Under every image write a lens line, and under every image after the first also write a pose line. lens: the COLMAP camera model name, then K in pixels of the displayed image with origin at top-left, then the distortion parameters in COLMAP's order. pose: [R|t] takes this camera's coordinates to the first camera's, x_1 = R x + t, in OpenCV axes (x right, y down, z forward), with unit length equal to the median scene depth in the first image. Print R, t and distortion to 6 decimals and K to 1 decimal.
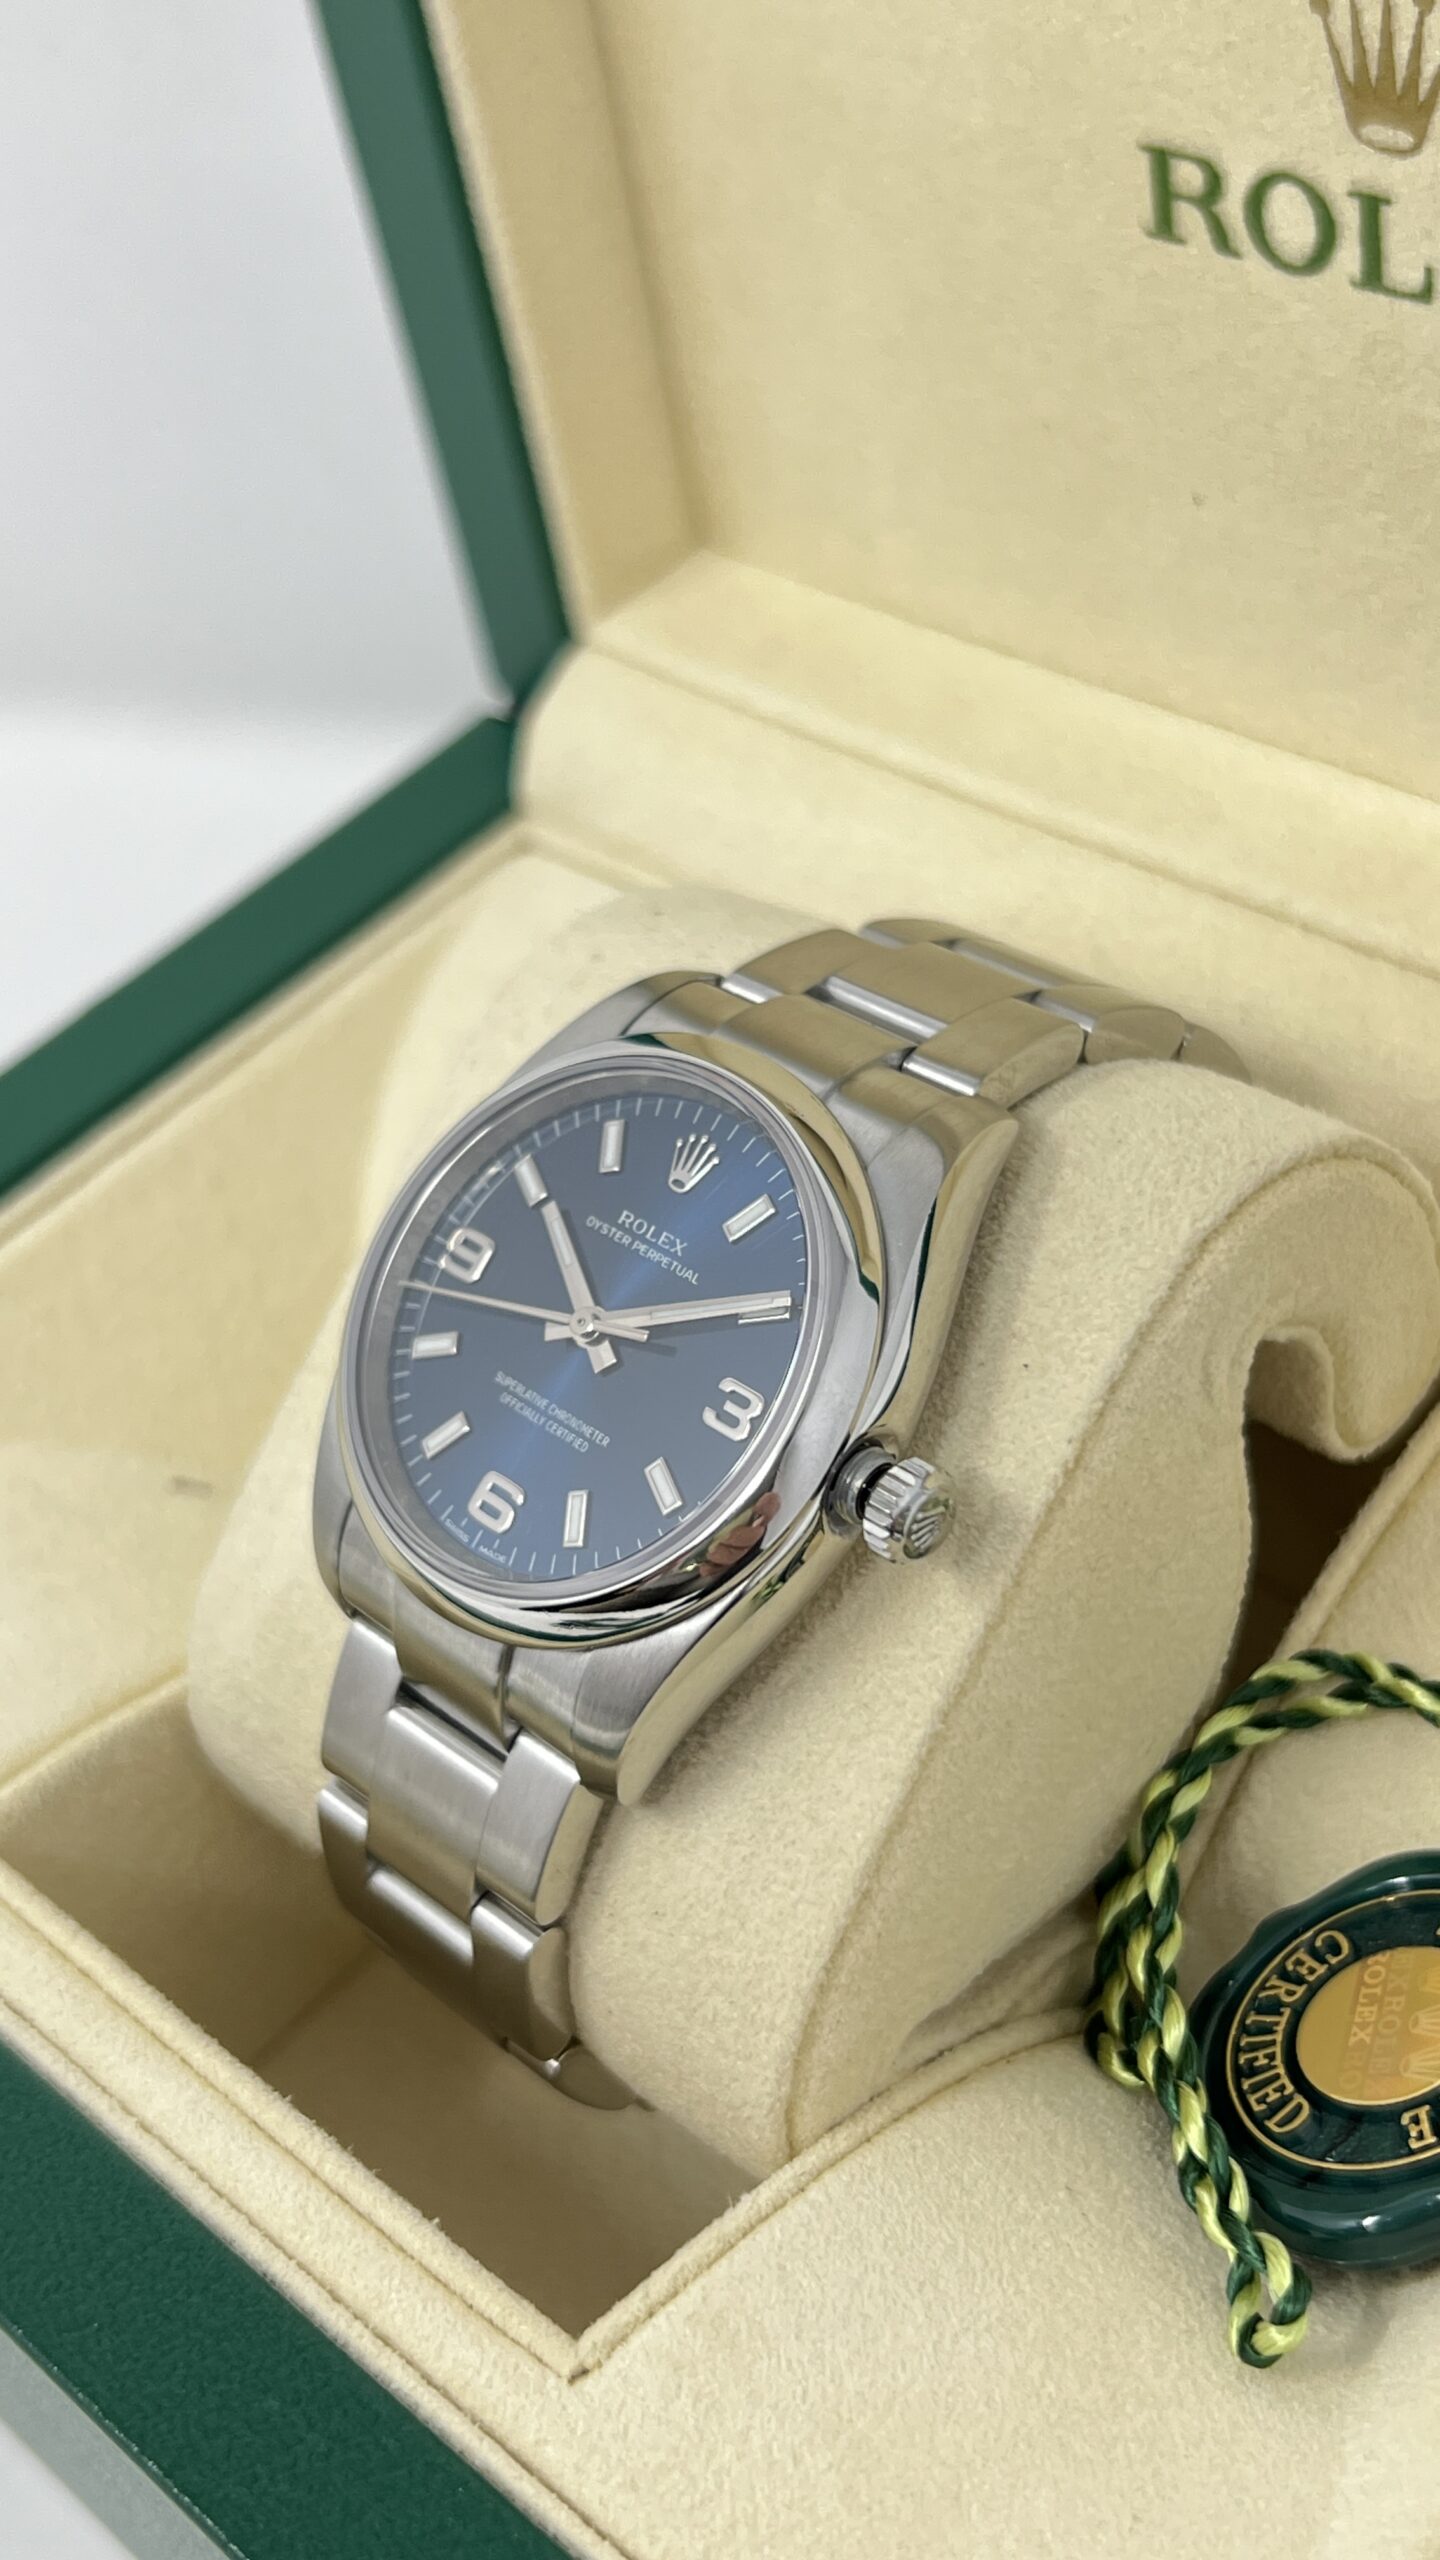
lens RADIAL K [[3130.1, 0, 718.8], [0, 3130.1, 1267.9], [0, 0, 1]] dist [-0.015085, -0.050007]
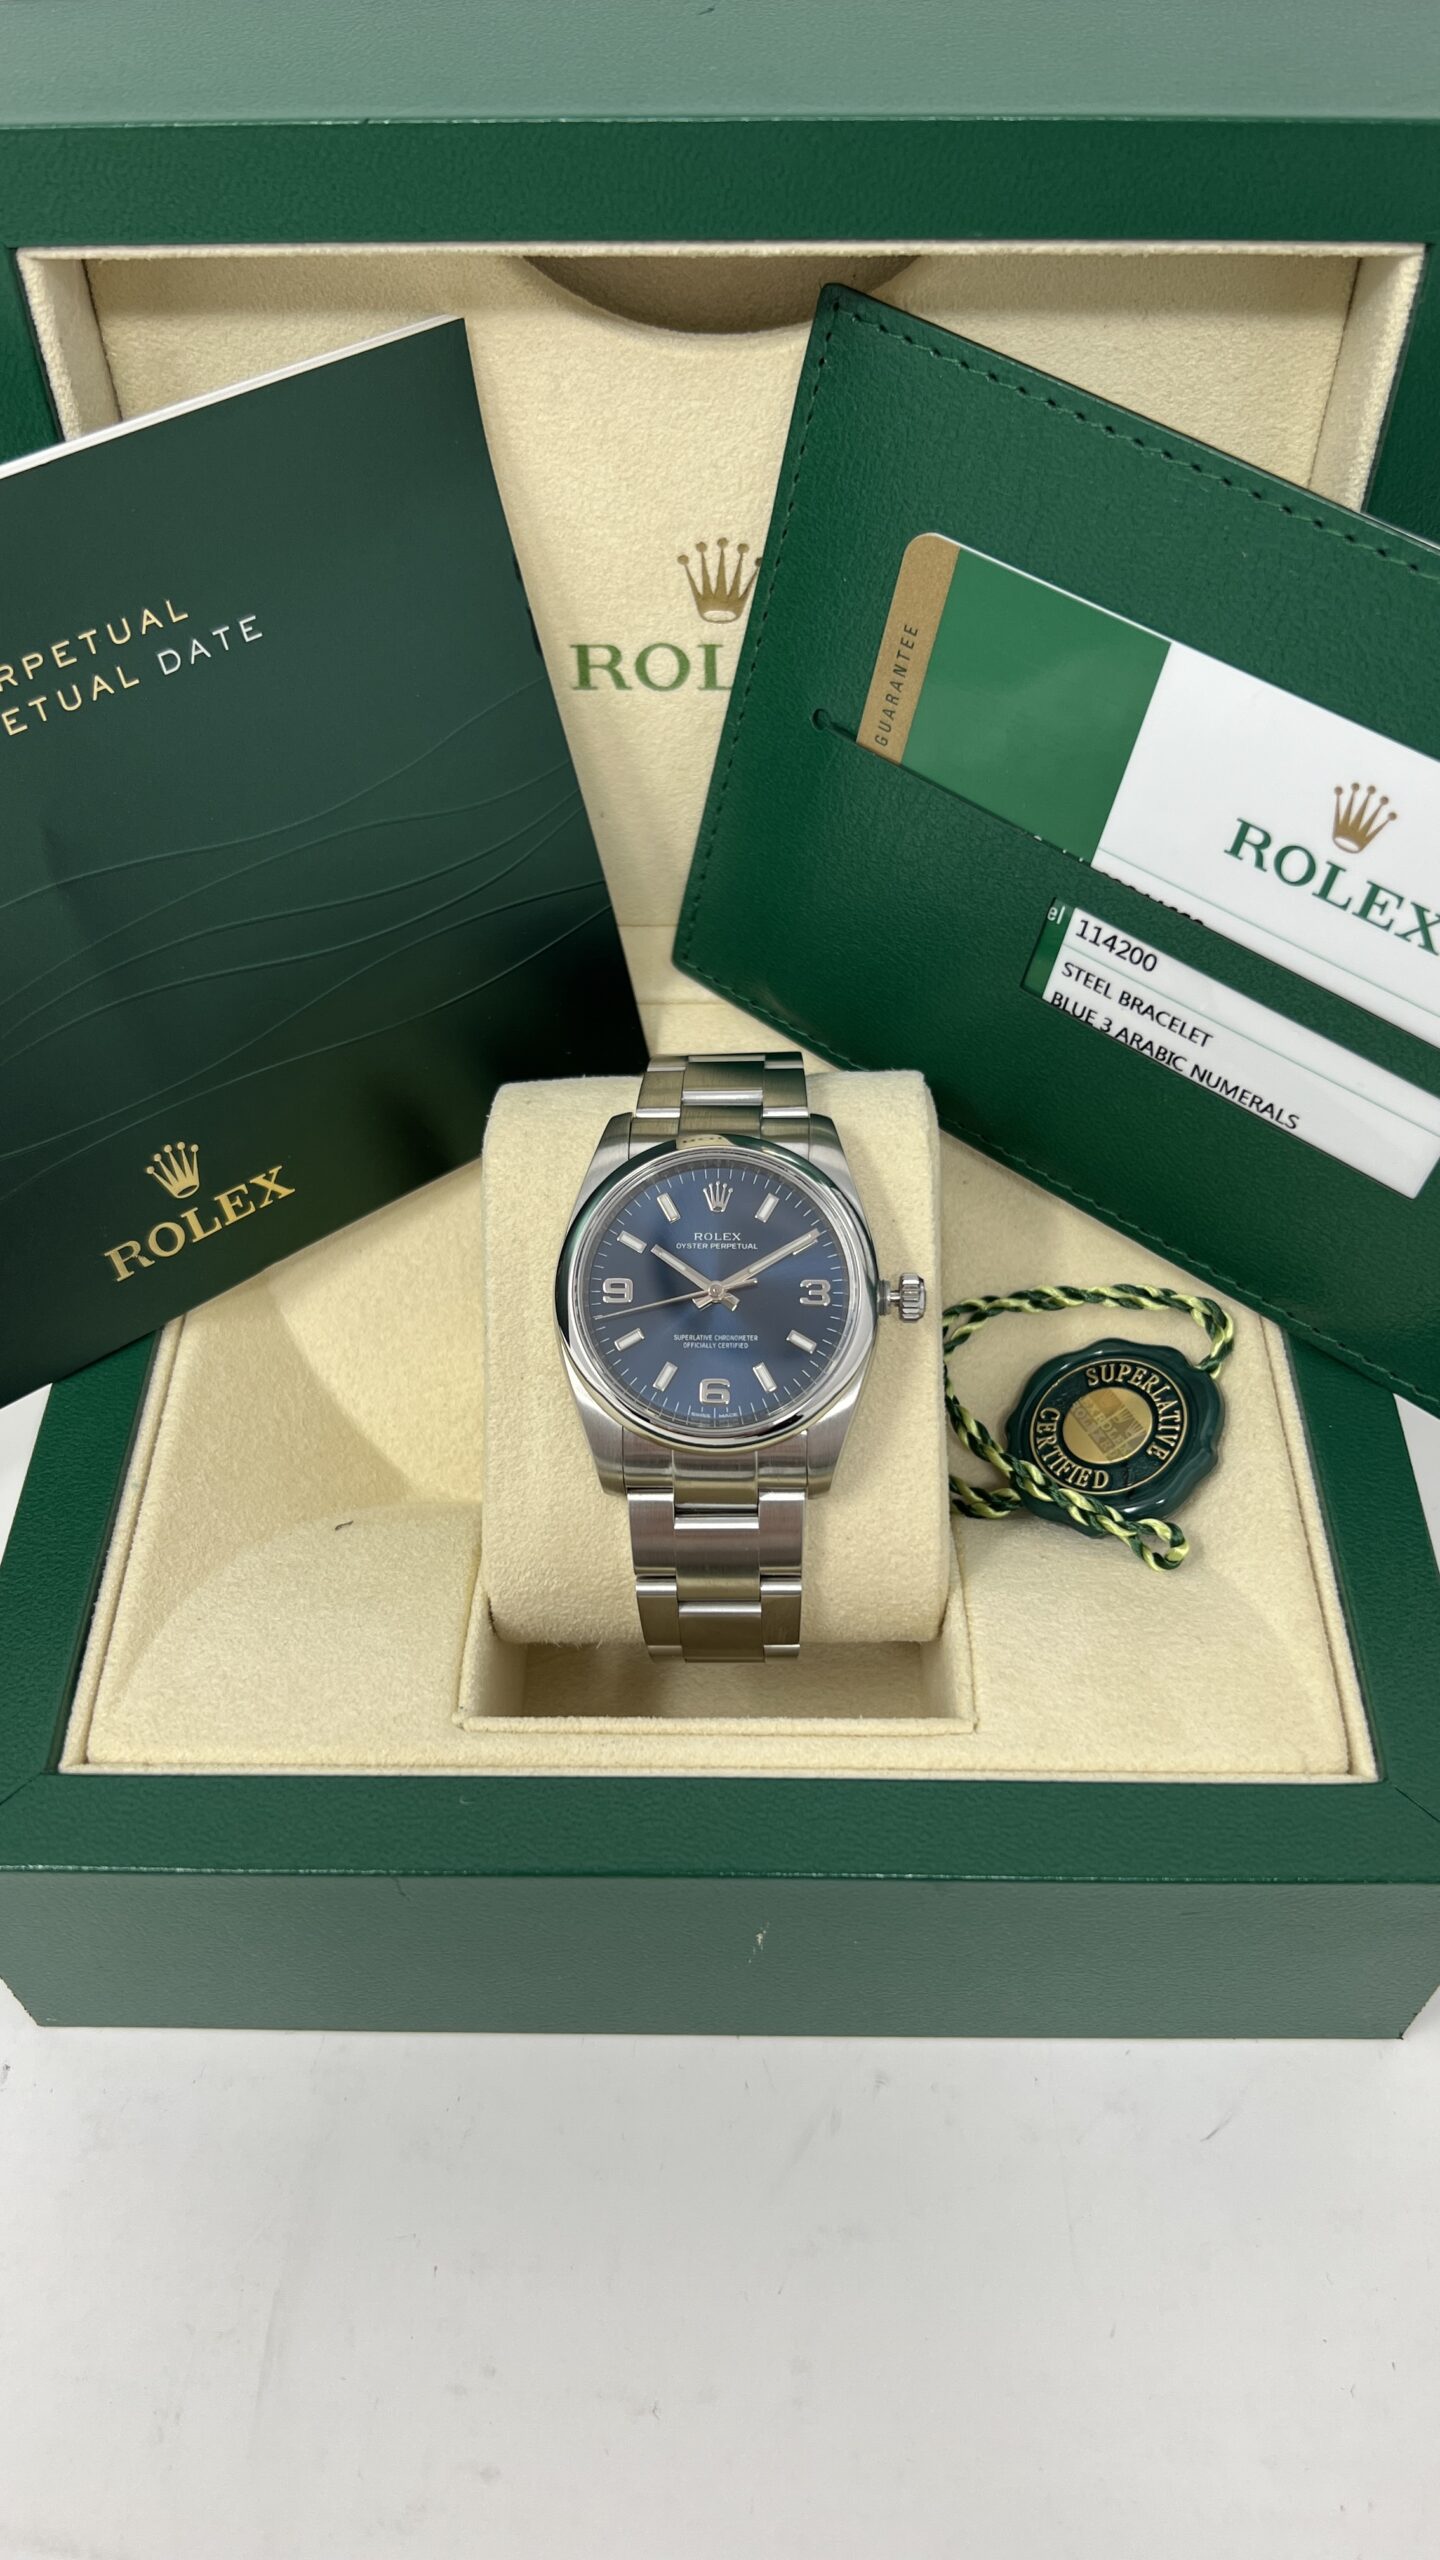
lens RADIAL K [[2030.6, 0, 726.3], [0, 2030.6, 1289.3], [0, 0, 1]] dist [0.035427, -0.116561]
pose [[0.729217, -0.403978, 0.552309, -0.695383], [0.381876, 0.910008, 0.161419, -0.174615], [-0.567815, 0.093204, 0.817863, -0.052141]]
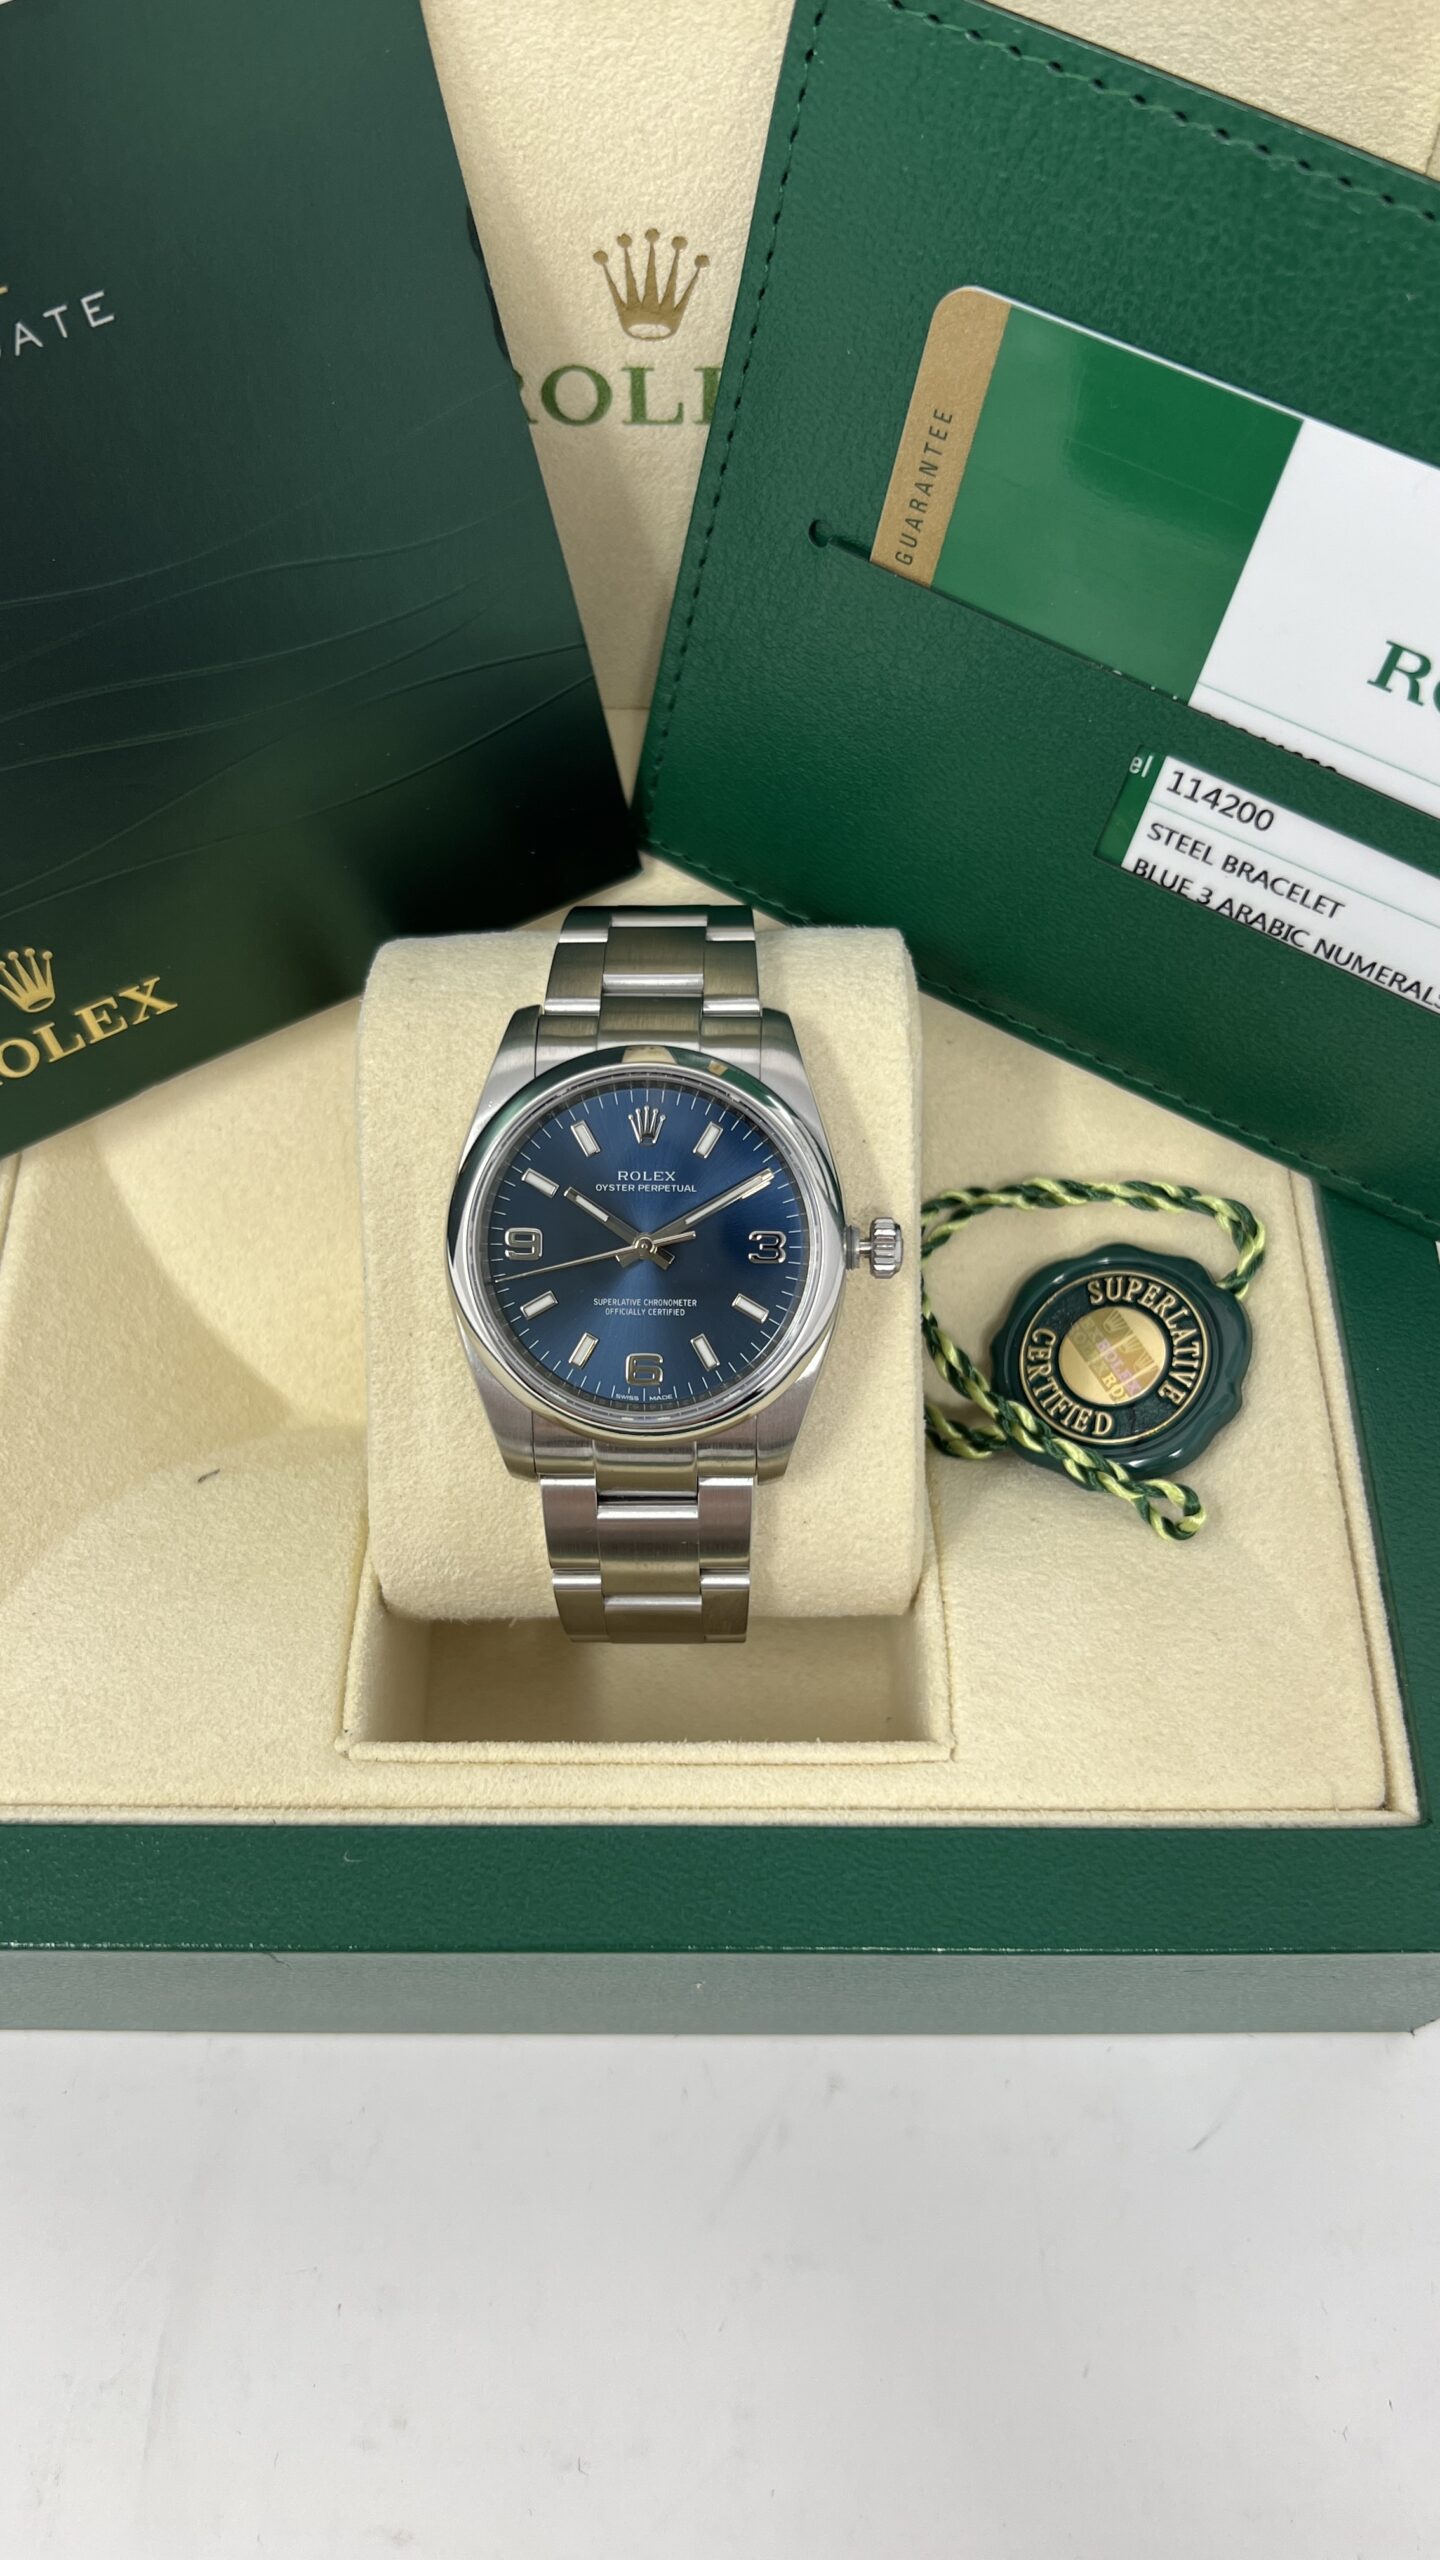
lens RADIAL K [[2035.3, 0, 720.0], [0, 2035.3, 1280.0], [0, 0, 1]] dist [0.011050, -0.052756]
pose [[0.718426, -0.501304, 0.482243, -0.489824], [0.375932, 0.863121, 0.337189, -0.282007], [-0.585268, -0.060955, 0.808545, 0.124211]]
